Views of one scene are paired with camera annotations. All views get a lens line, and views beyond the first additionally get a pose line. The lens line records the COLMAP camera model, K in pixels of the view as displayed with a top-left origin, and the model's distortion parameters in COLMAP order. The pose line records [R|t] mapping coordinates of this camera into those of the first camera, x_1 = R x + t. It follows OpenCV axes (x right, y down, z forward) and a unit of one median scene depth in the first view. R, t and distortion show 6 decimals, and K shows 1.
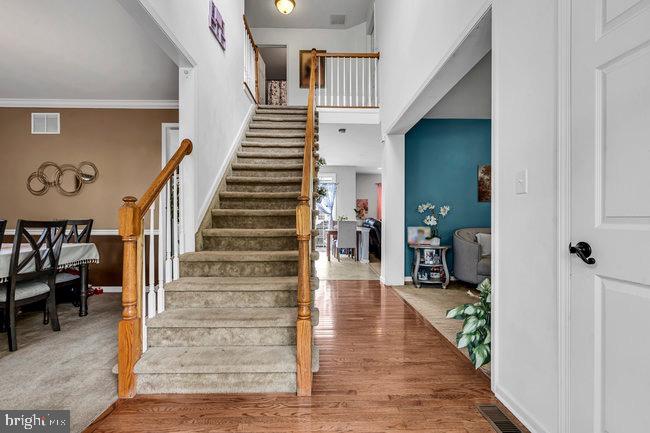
lens RADIAL K [[295.5, 0, 325.0], [0, 295.5, 218.6], [0, 0, 1]] dist [-0.001249, -0.000688]
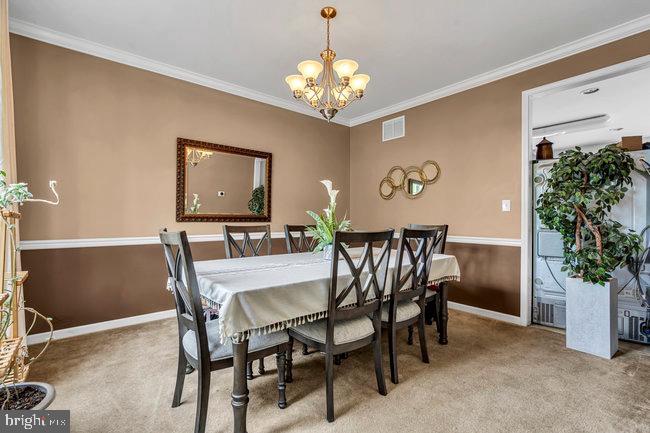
lens RADIAL K [[295.5, 0, 324.1], [0, 295.5, 217.6], [0, 0, 1]] dist [-0.001249, -0.000688]
pose [[0.620983, -0.001353, -0.783823, -0.365245], [-0.000904, 0.999997, -0.002442, -0.015577], [0.783824, 0.002225, 0.620979, 0.219933]]
